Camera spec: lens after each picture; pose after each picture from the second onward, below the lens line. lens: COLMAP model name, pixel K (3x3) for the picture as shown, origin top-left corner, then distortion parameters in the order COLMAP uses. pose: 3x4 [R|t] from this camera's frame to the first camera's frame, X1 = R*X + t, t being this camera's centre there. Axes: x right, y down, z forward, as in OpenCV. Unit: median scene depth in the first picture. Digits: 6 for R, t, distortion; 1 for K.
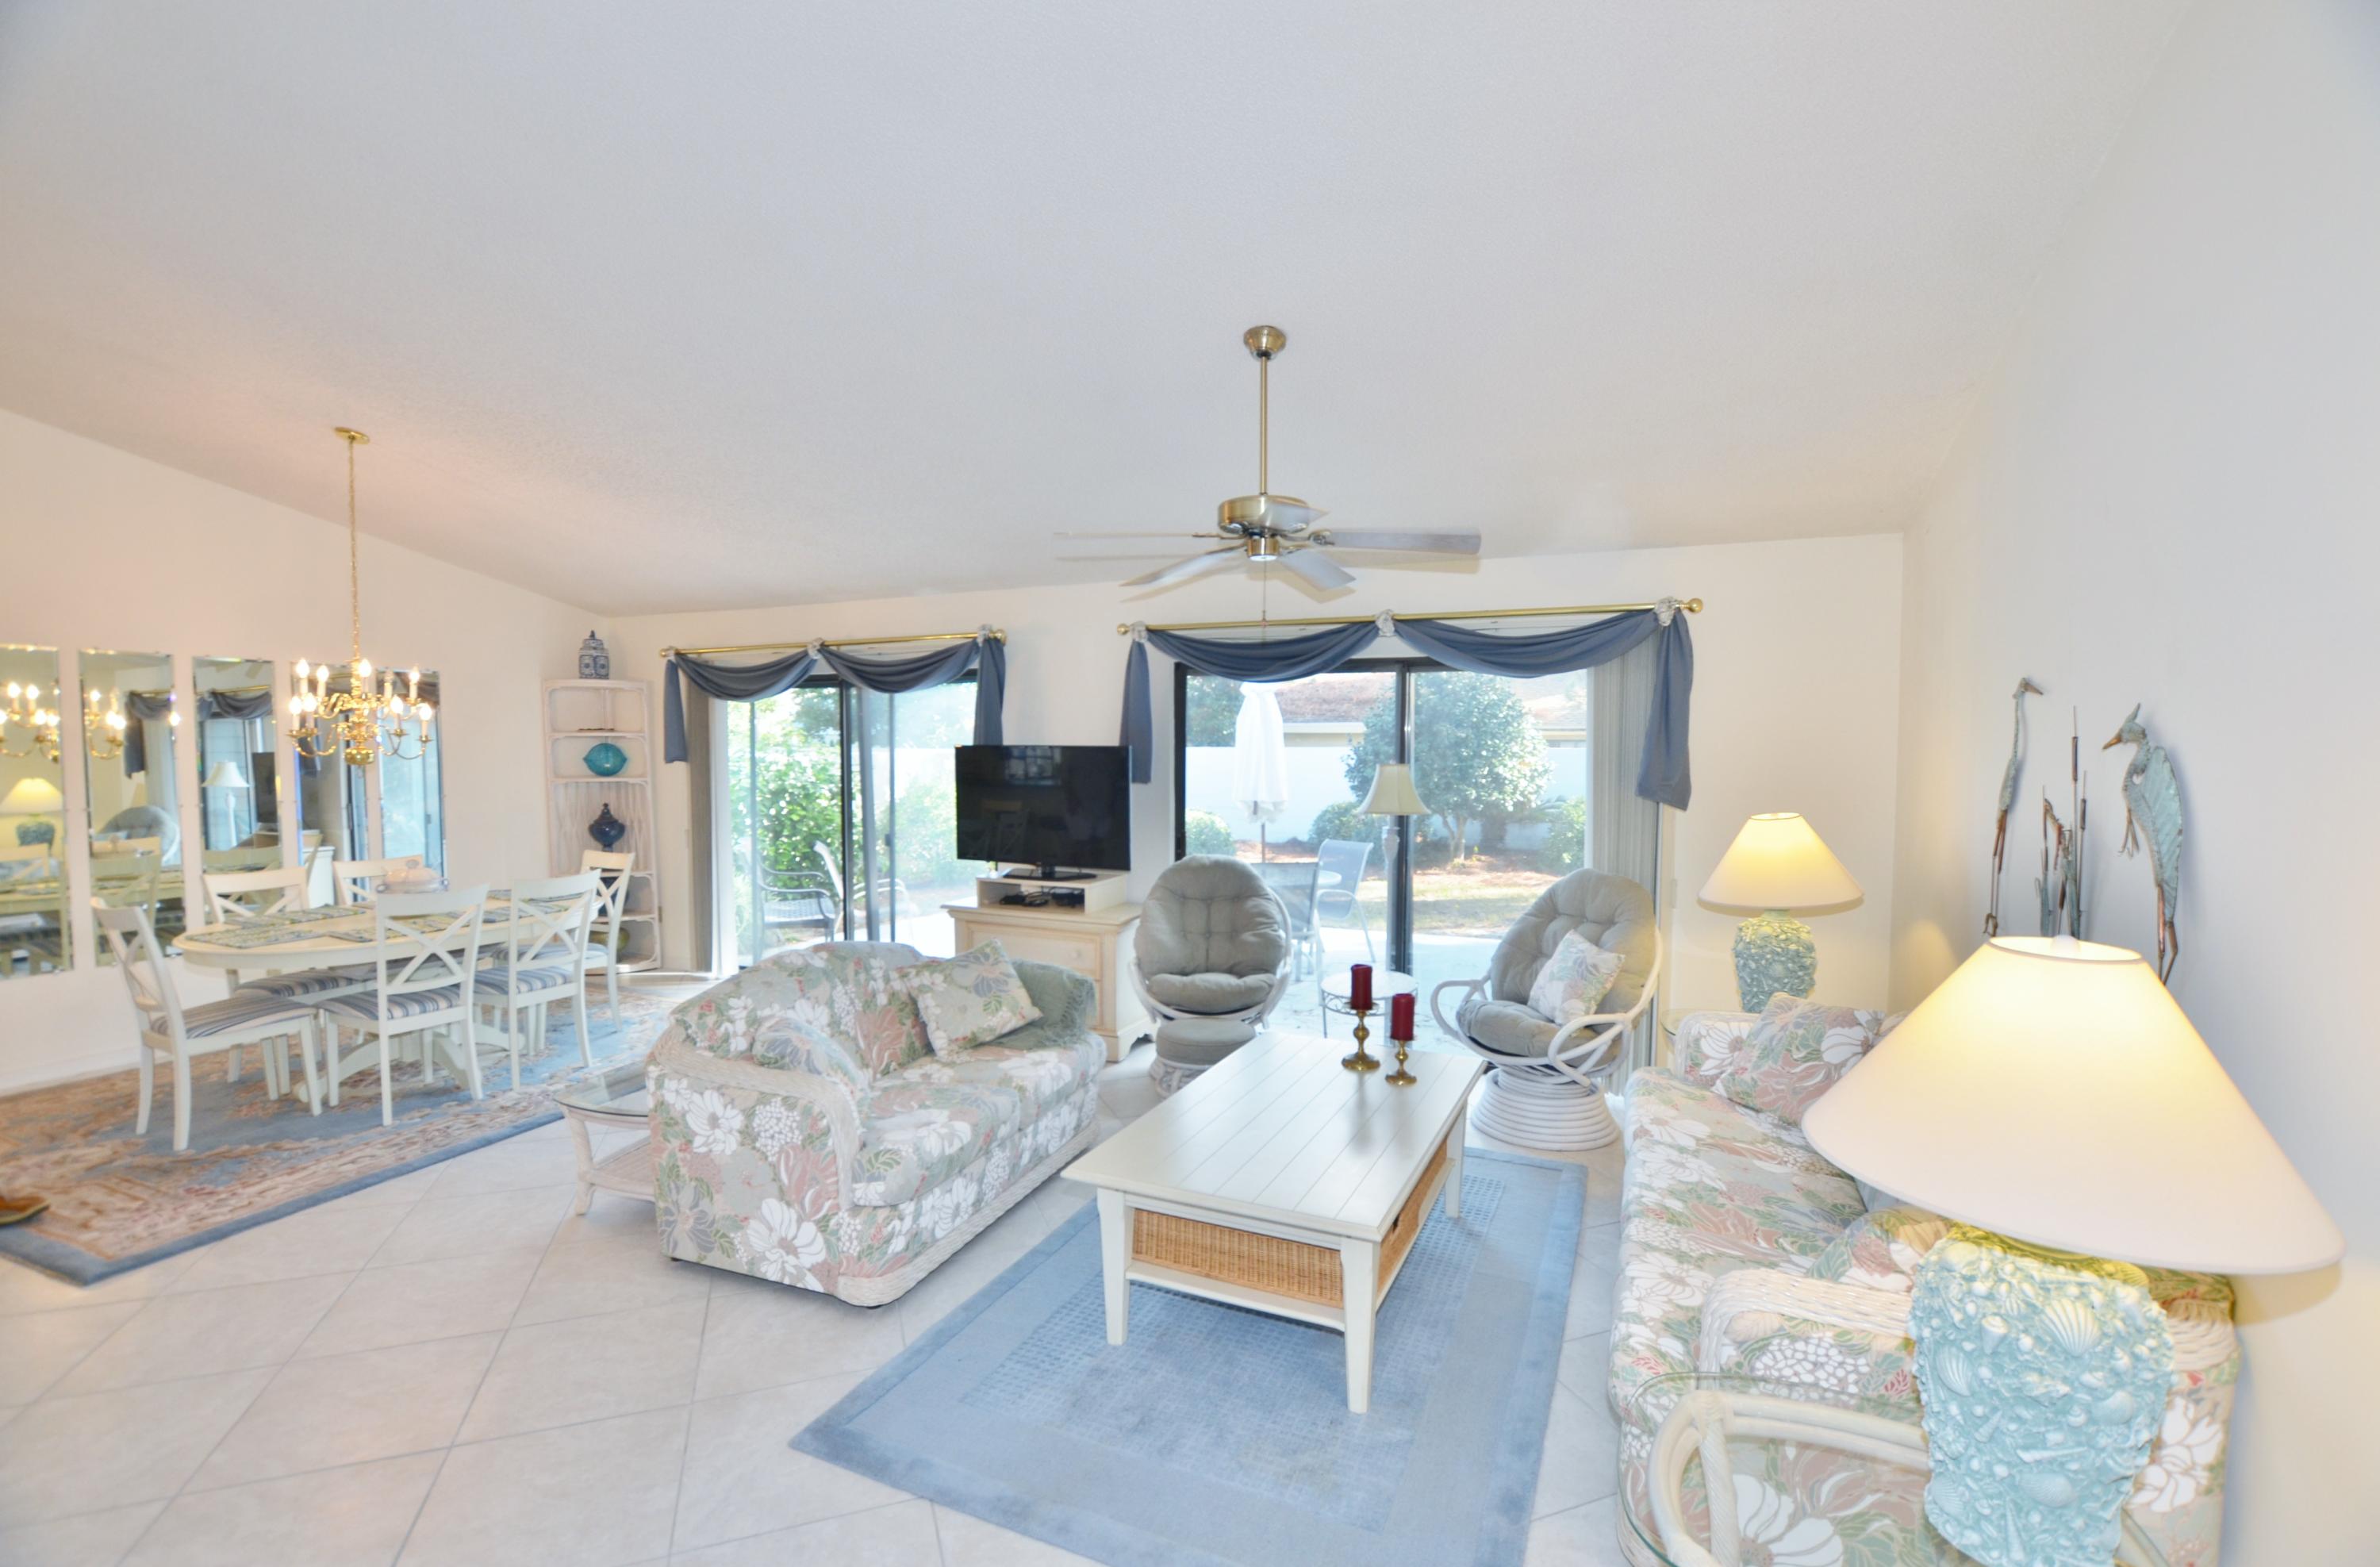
lens RADIAL K [[1051.3, 0, 1184.4], [0, 1051.3, 800.8], [0, 0, 1]] dist [-0.041169, 0.010357]
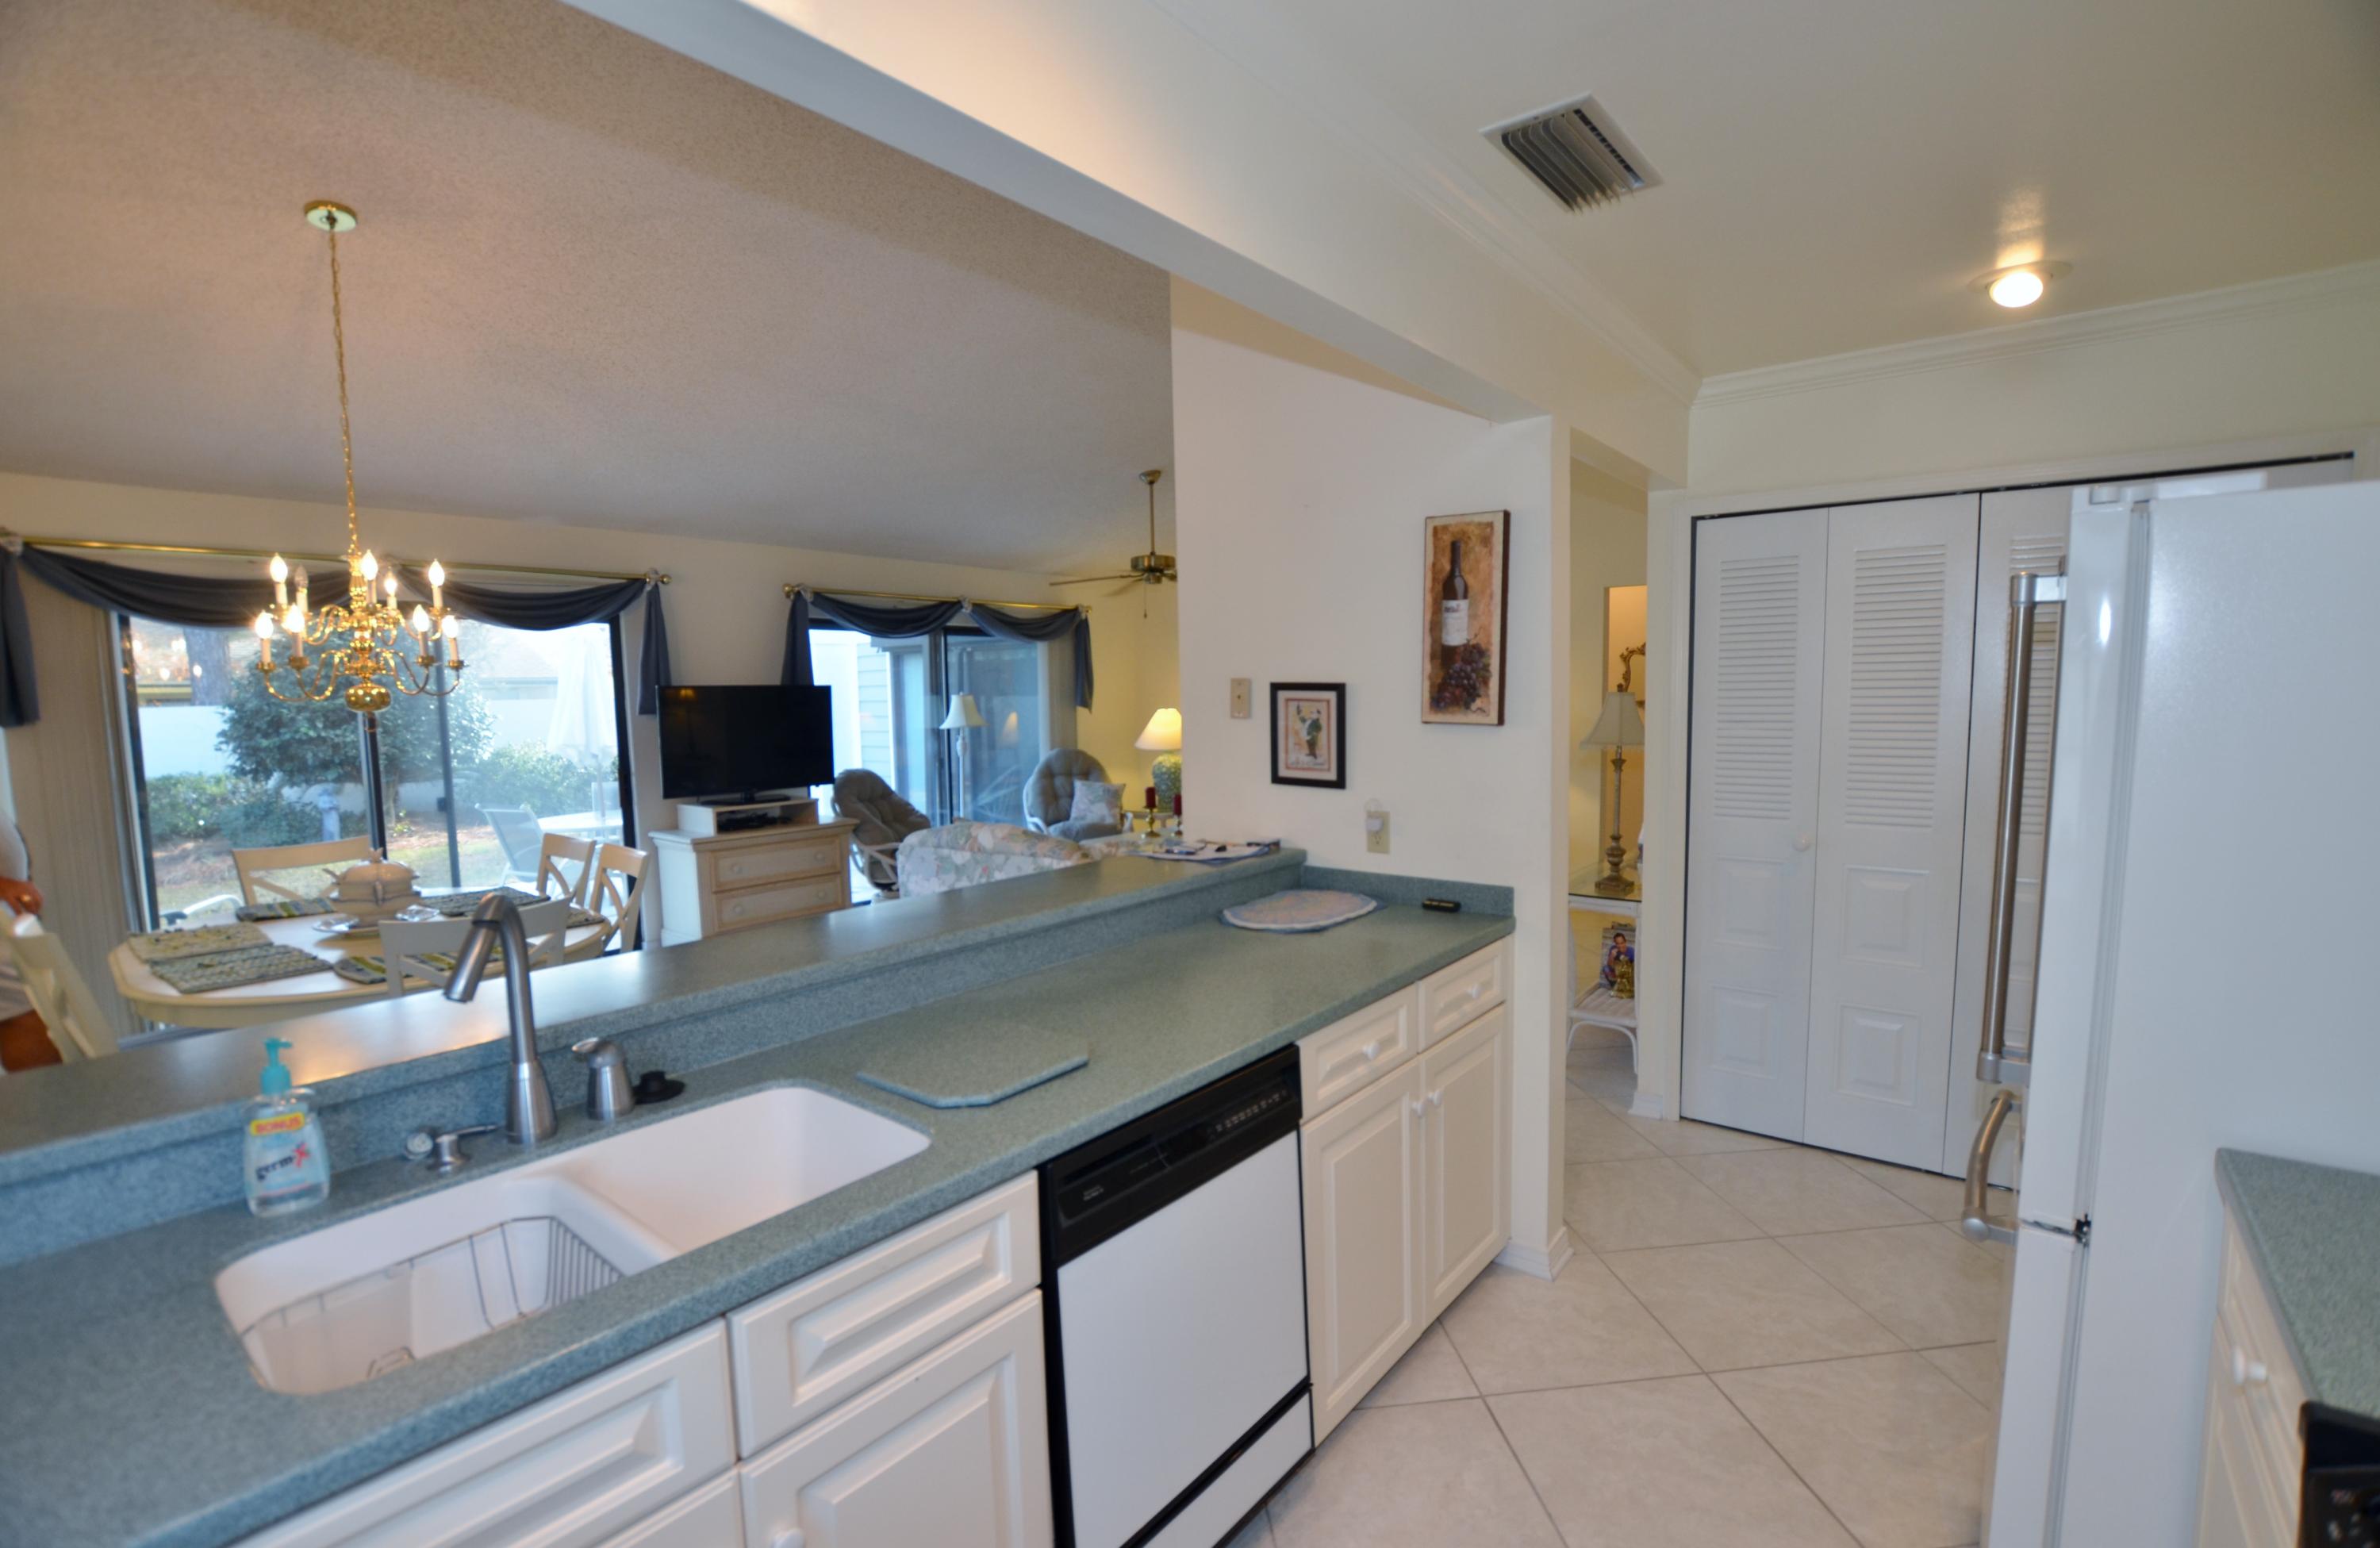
lens RADIAL K [[1056.8, 0, 1190.5], [0, 1056.8, 797.2], [0, 0, 1]] dist [-0.030249, -0.000239]
pose [[0.248959, -0.105761, 0.962722, -1.254657], [0.065837, 0.993569, 0.092124, -0.006493], [-0.966274, 0.040448, 0.254321, 0.285602]]
